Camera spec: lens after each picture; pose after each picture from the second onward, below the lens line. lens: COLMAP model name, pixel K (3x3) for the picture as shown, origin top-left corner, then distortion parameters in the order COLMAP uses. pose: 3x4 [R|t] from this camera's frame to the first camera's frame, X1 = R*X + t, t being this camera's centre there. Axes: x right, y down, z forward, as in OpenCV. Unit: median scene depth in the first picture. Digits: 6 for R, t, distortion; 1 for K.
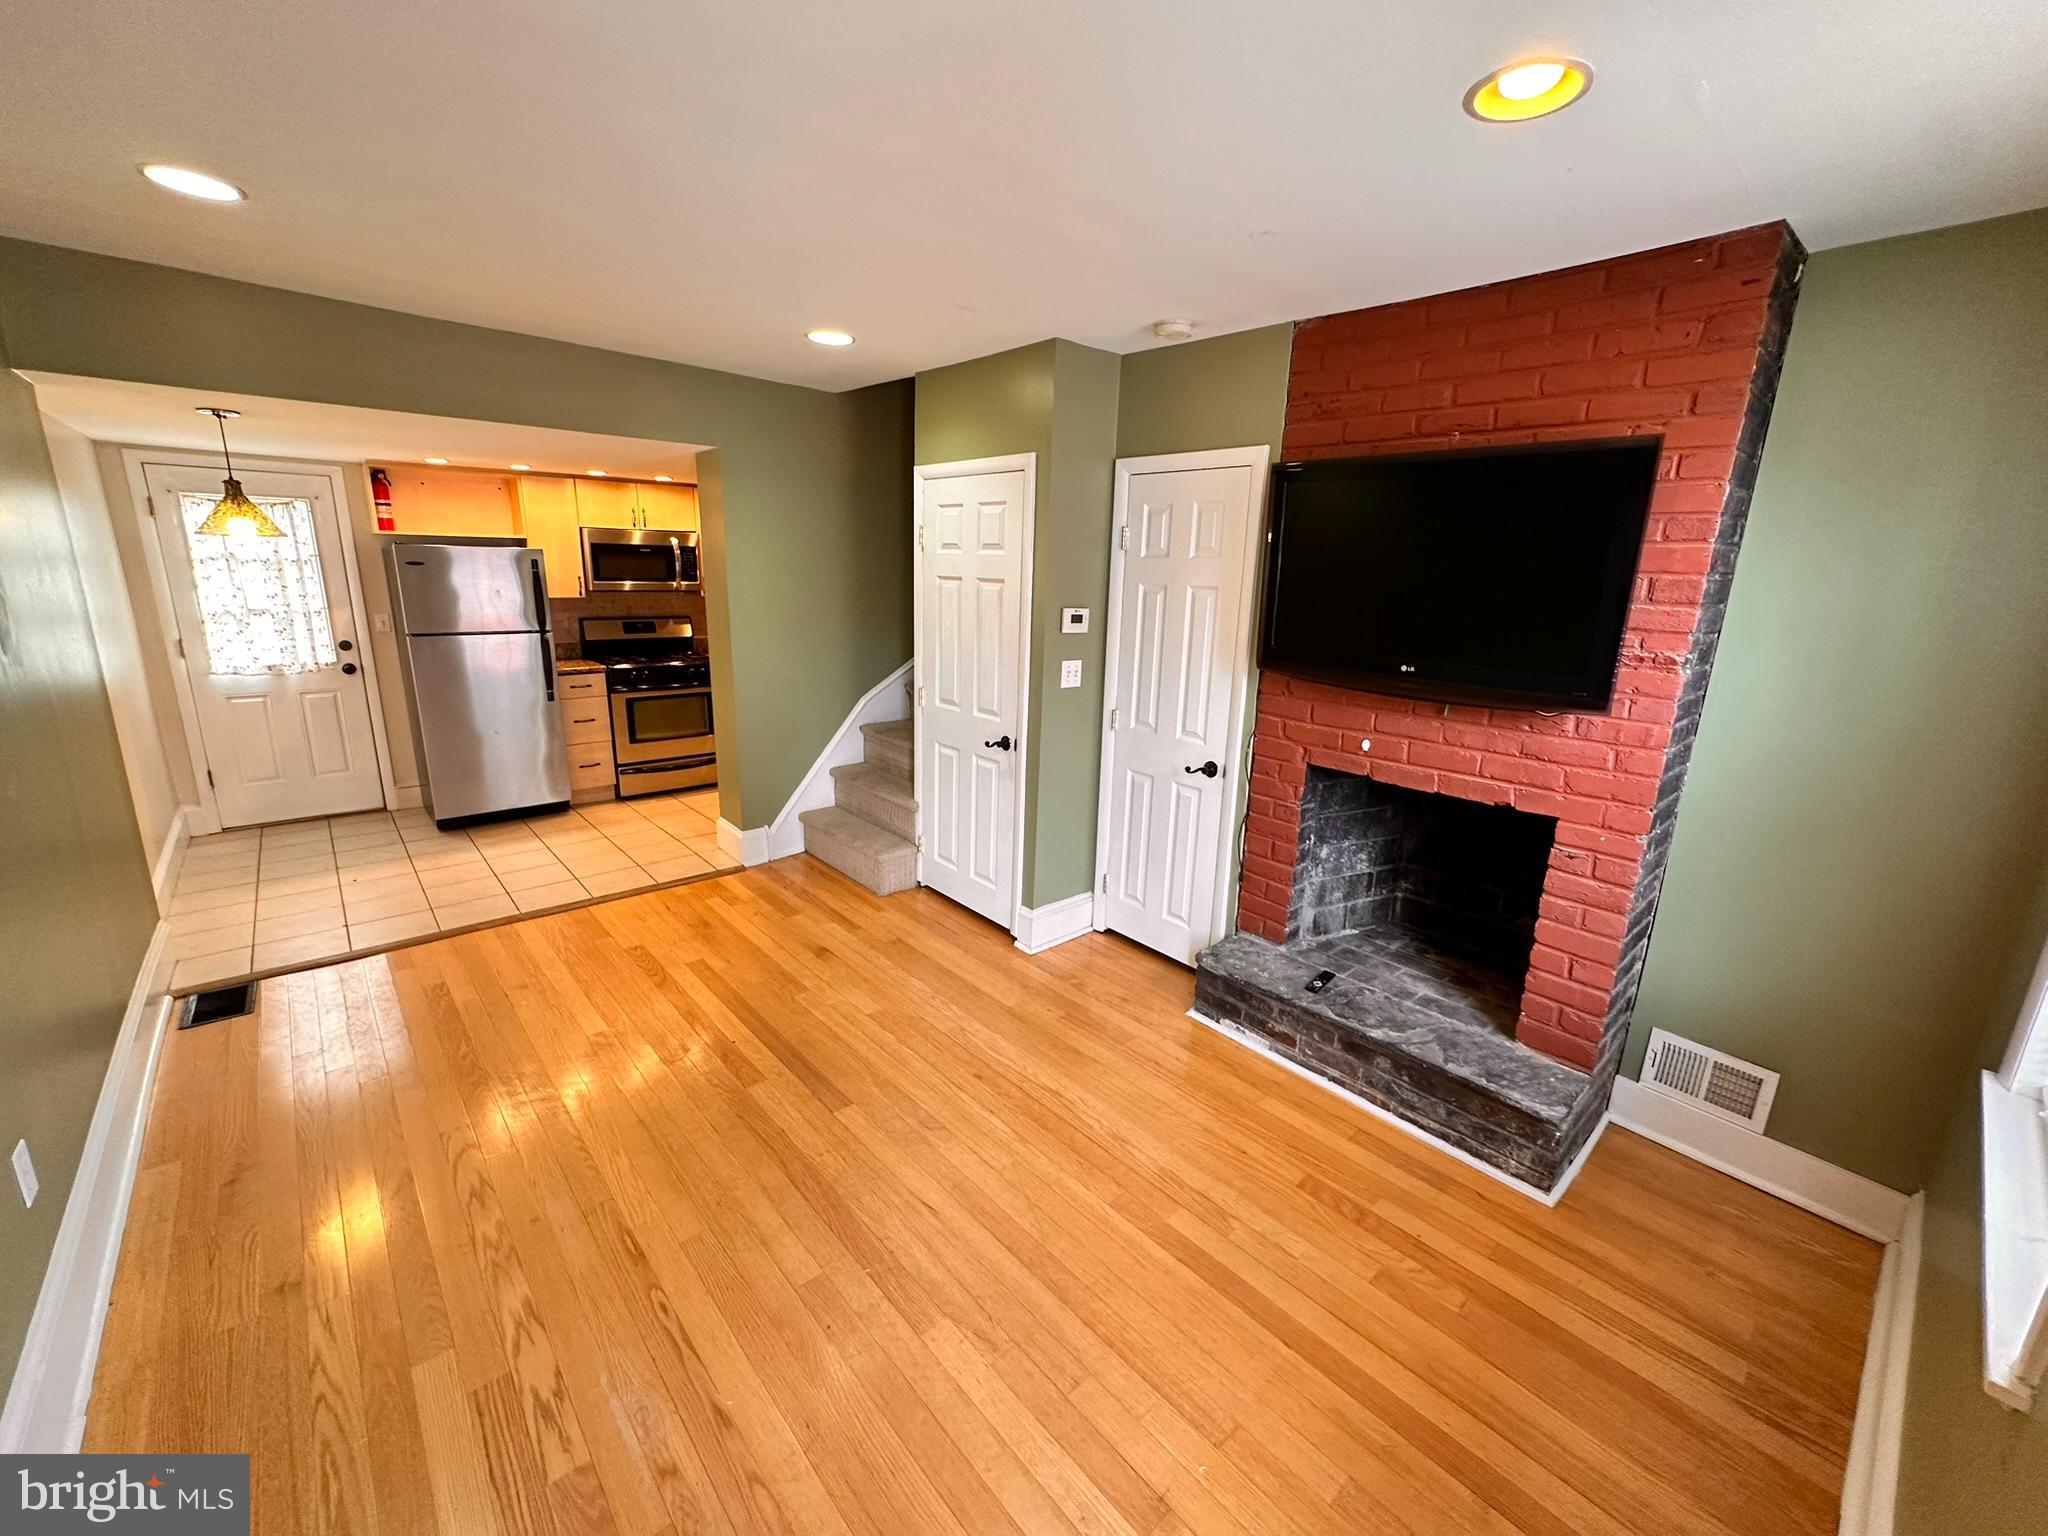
lens RADIAL K [[820.8, 0, 1026.1], [0, 820.8, 768.2], [0, 0, 1]] dist [-0.003561, 0.000749]
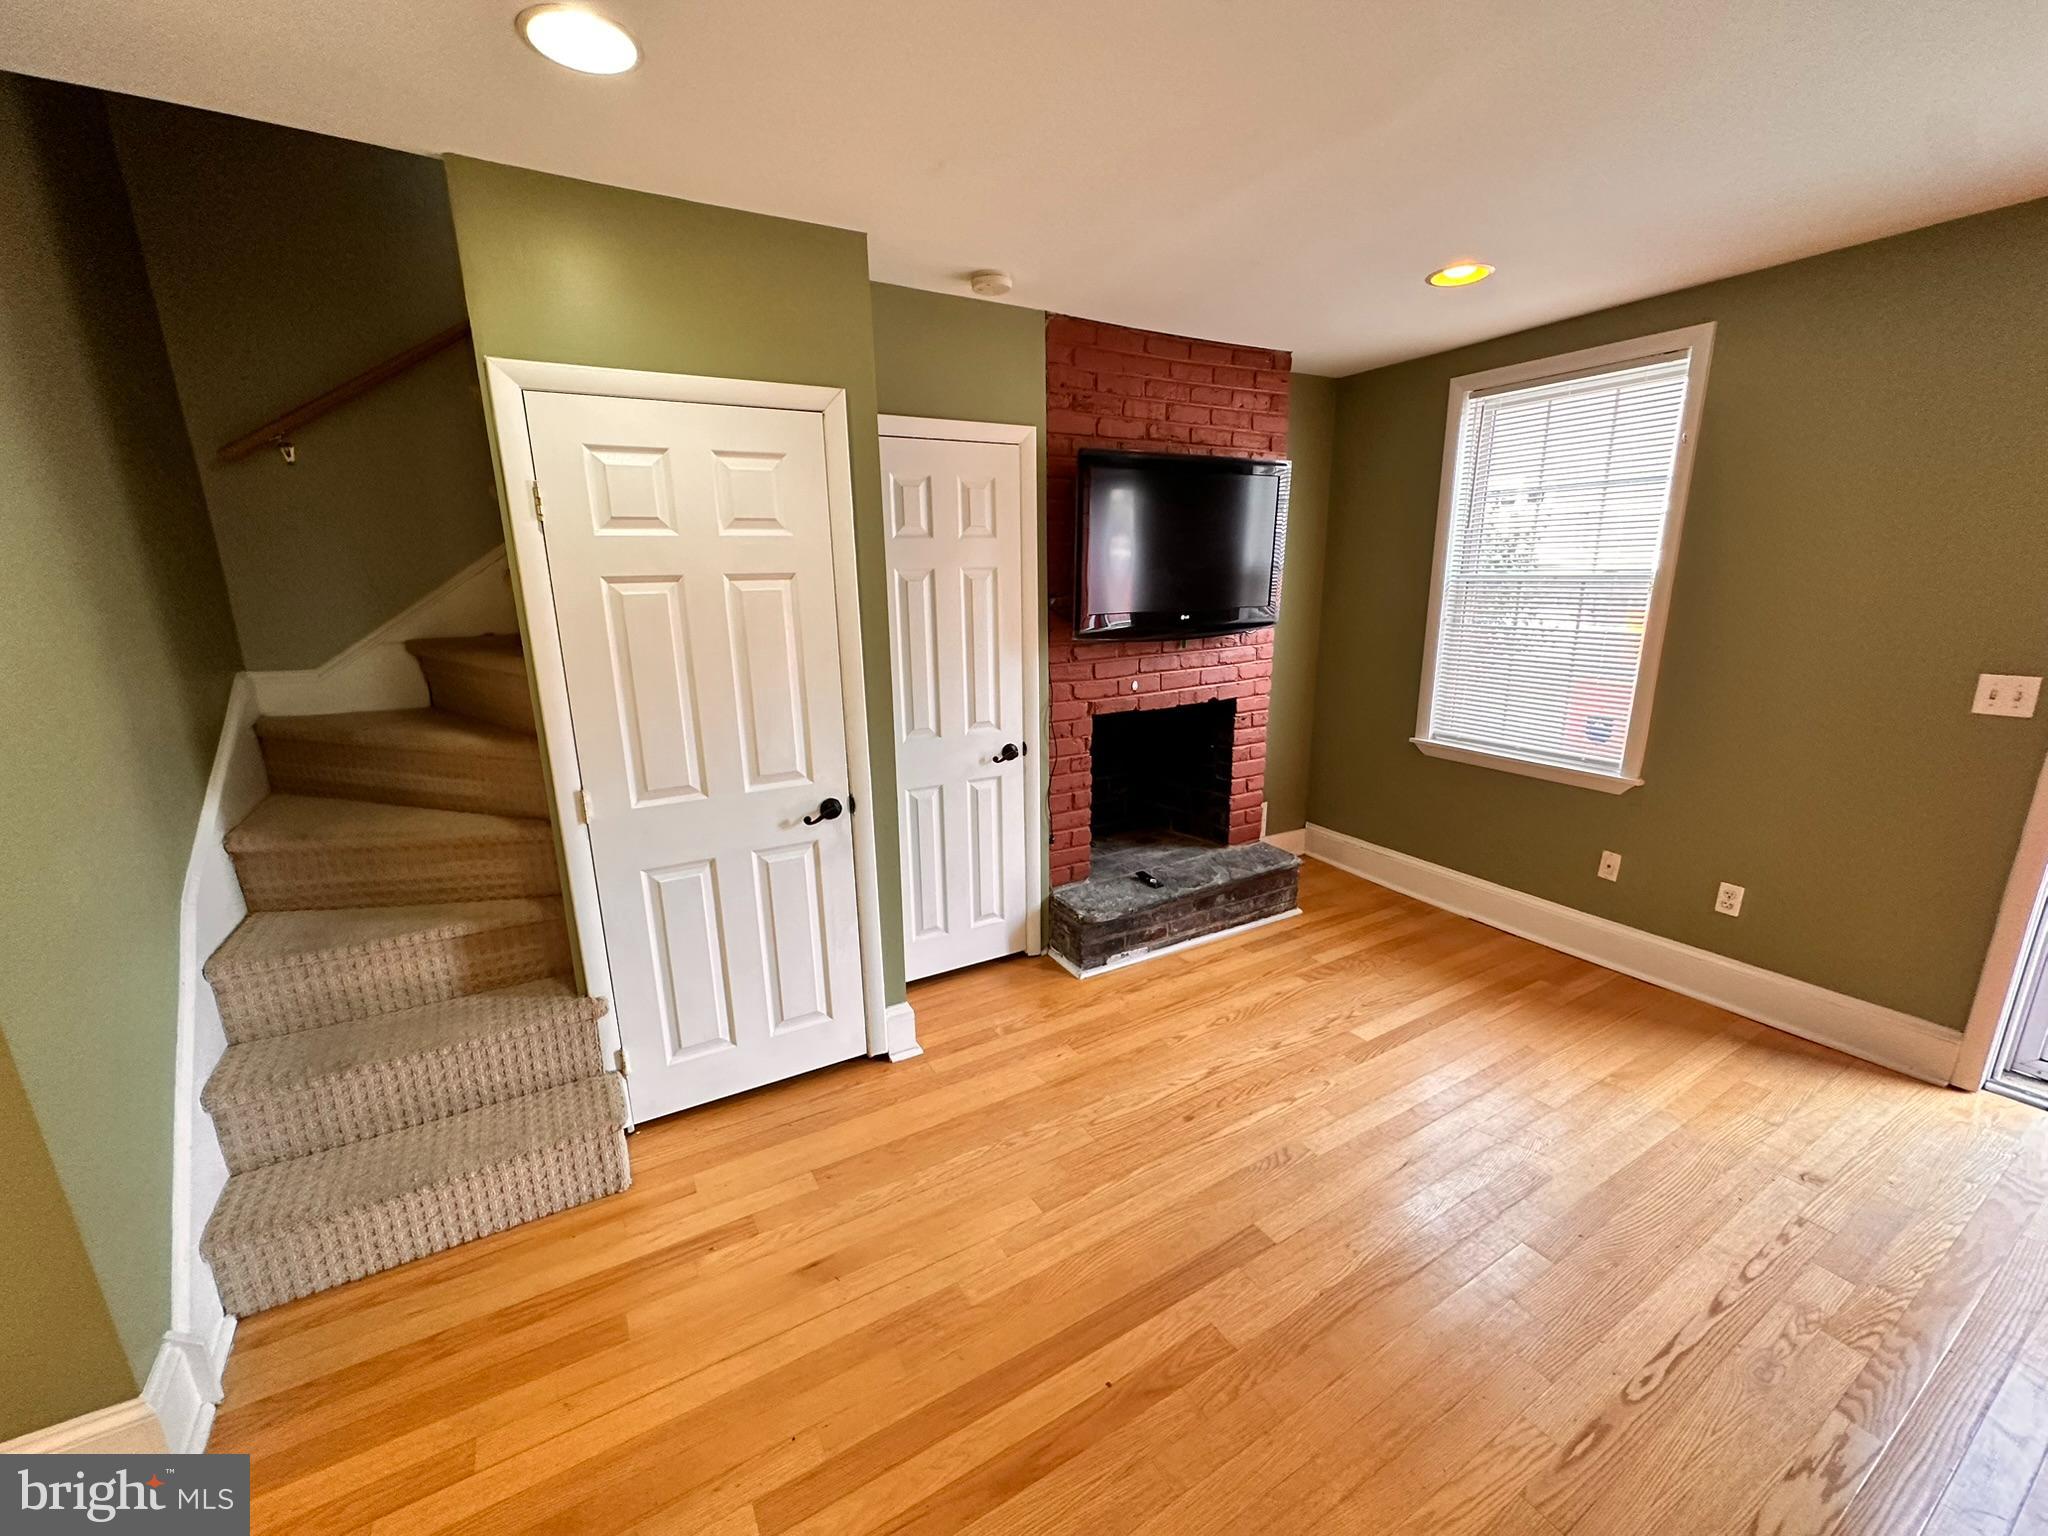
lens RADIAL K [[820.8, 0, 1022.6], [0, 820.8, 766.5], [0, 0, 1]] dist [-0.003561, 0.000749]
pose [[0.200957, -0.271568, 0.941205, -0.836690], [0.255453, 0.942089, 0.217282, -0.228529], [-0.945706, 0.196769, 0.258693, 0.867443]]
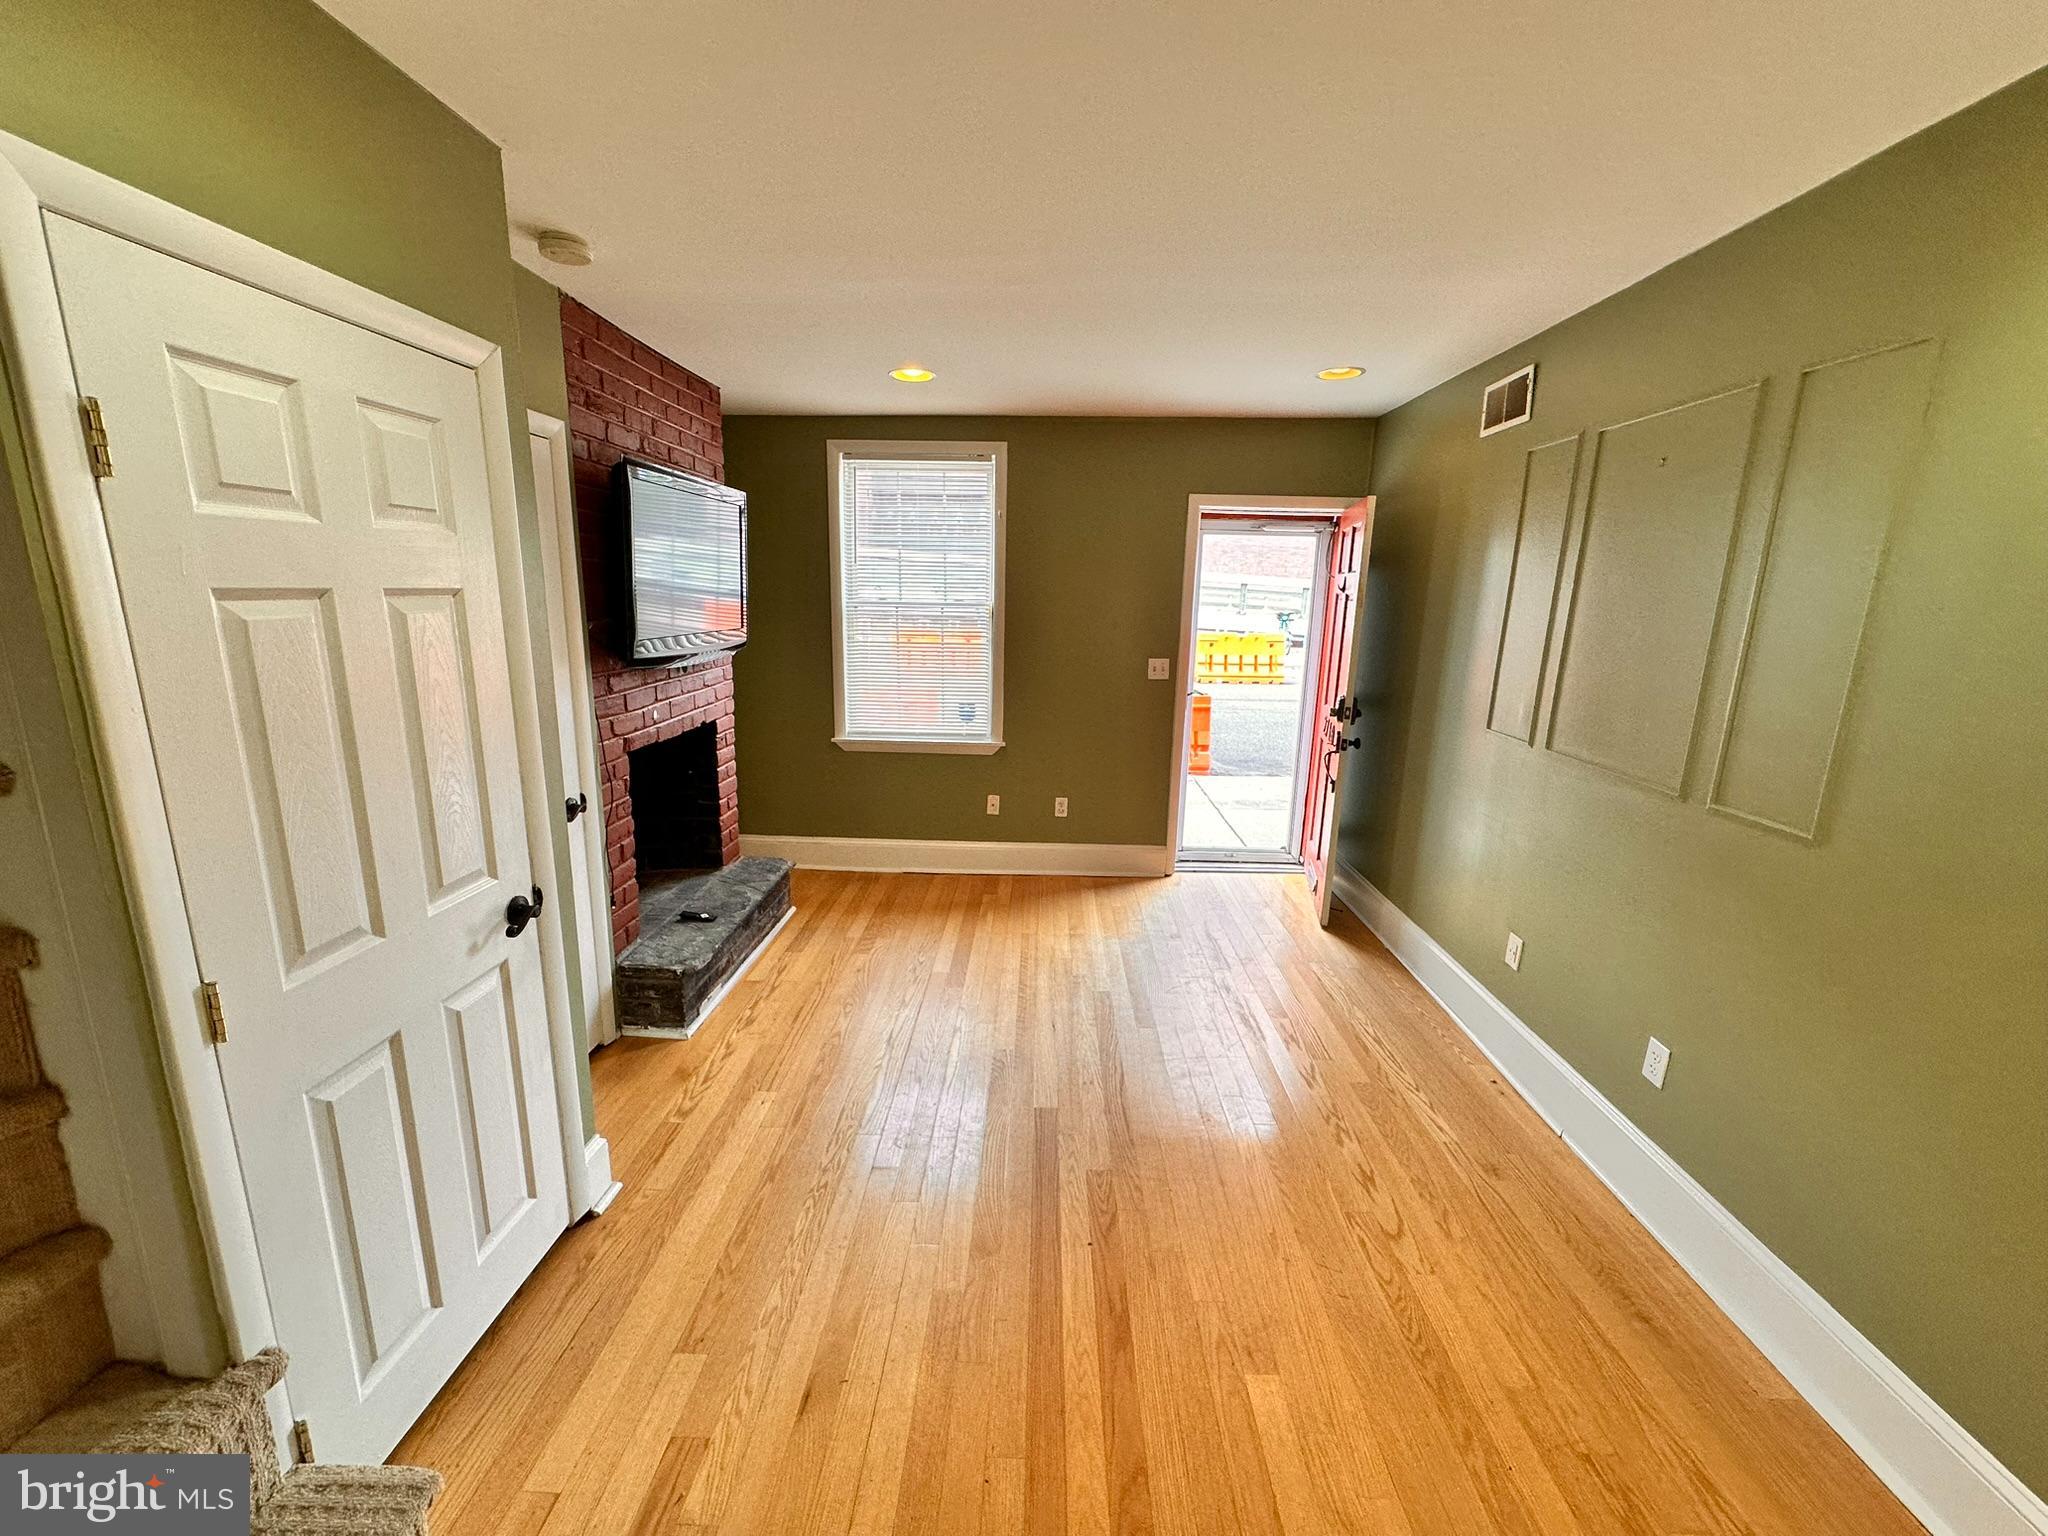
lens RADIAL K [[820.8, 0, 1033.5], [0, 820.8, 765.7], [0, 0, 1]] dist [-0.003561, 0.000749]
pose [[-0.729386, -0.194408, 0.655897, -0.752669], [0.115737, 0.909883, 0.398394, -0.364338], [-0.674241, 0.366495, -0.641156, 1.416091]]
